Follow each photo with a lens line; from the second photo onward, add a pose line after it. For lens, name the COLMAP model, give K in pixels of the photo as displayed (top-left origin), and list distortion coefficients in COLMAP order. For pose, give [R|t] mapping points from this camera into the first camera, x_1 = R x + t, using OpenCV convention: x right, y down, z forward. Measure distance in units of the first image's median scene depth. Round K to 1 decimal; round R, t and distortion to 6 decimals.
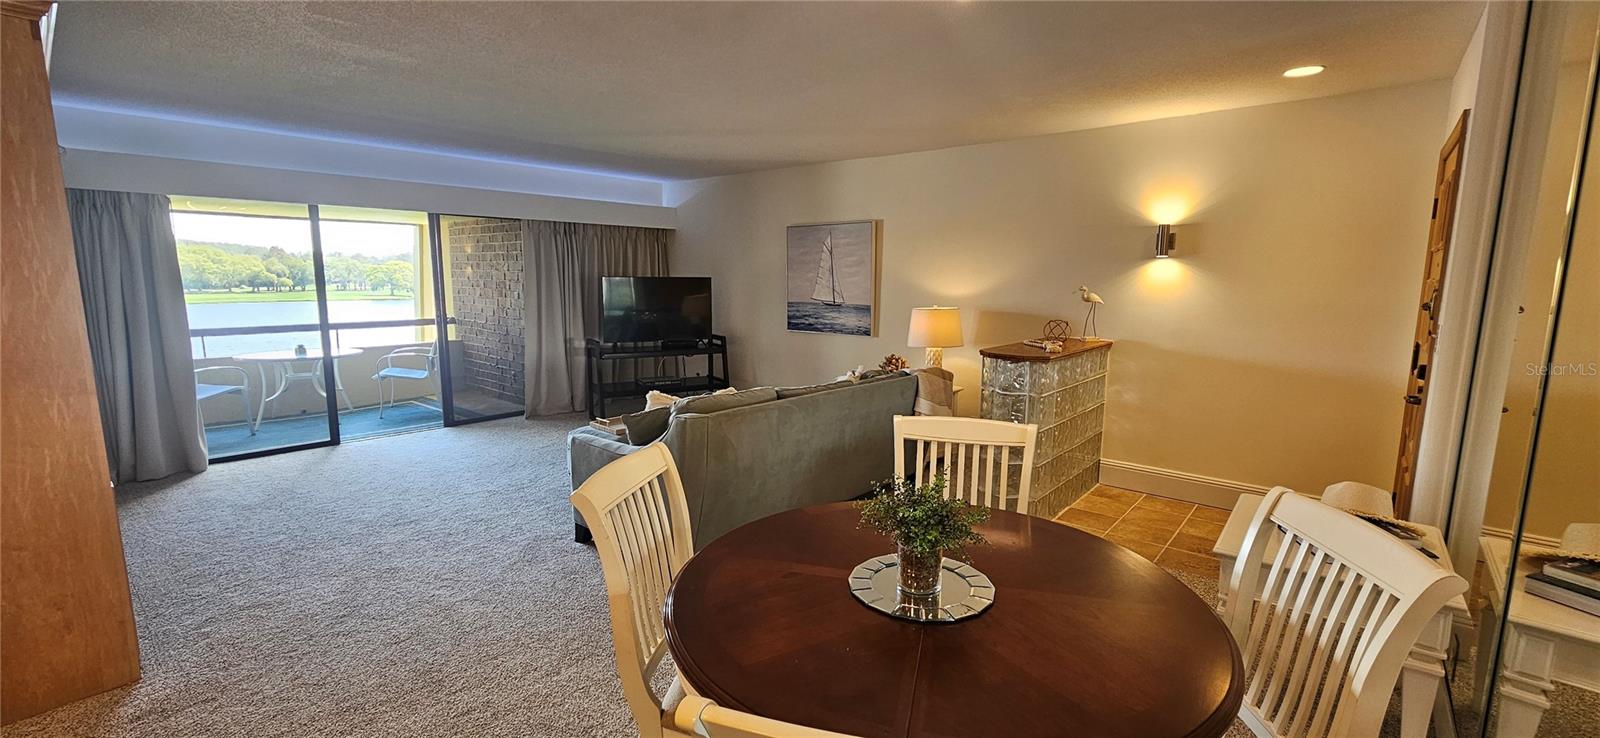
lens RADIAL K [[661.0, 0, 797.7], [0, 661.0, 373.1], [0, 0, 1]] dist [-0.000114, 0.000162]
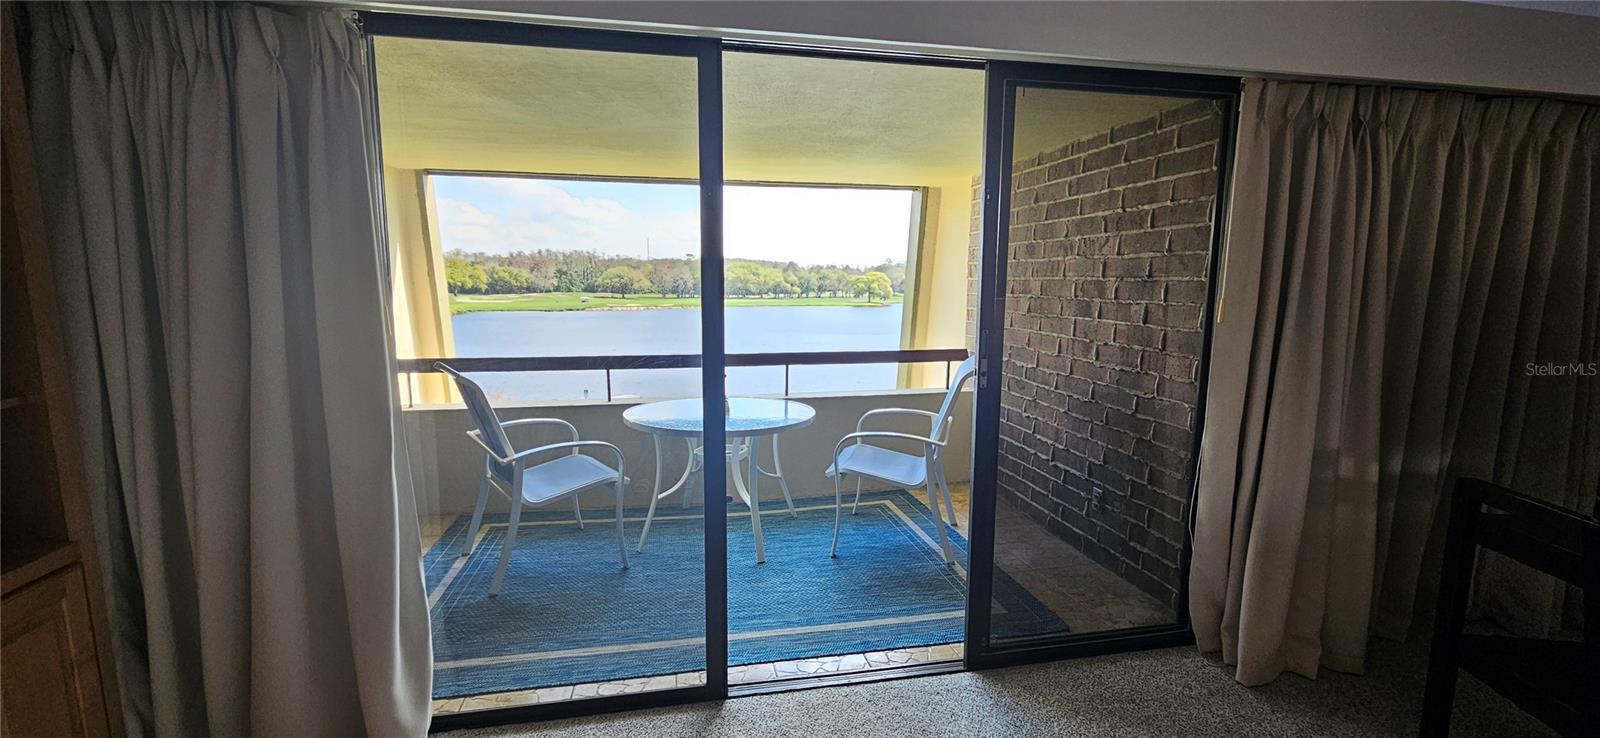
lens RADIAL K [[661.0, 0, 797.7], [0, 661.0, 373.1], [0, 0, 1]] dist [-0.000114, 0.000162]
pose [[0.793722, 0.079694, -0.603037, -0.298120], [-0.088117, 0.995987, 0.015644, -0.063047], [0.601864, 0.040720, 0.797560, 0.485113]]
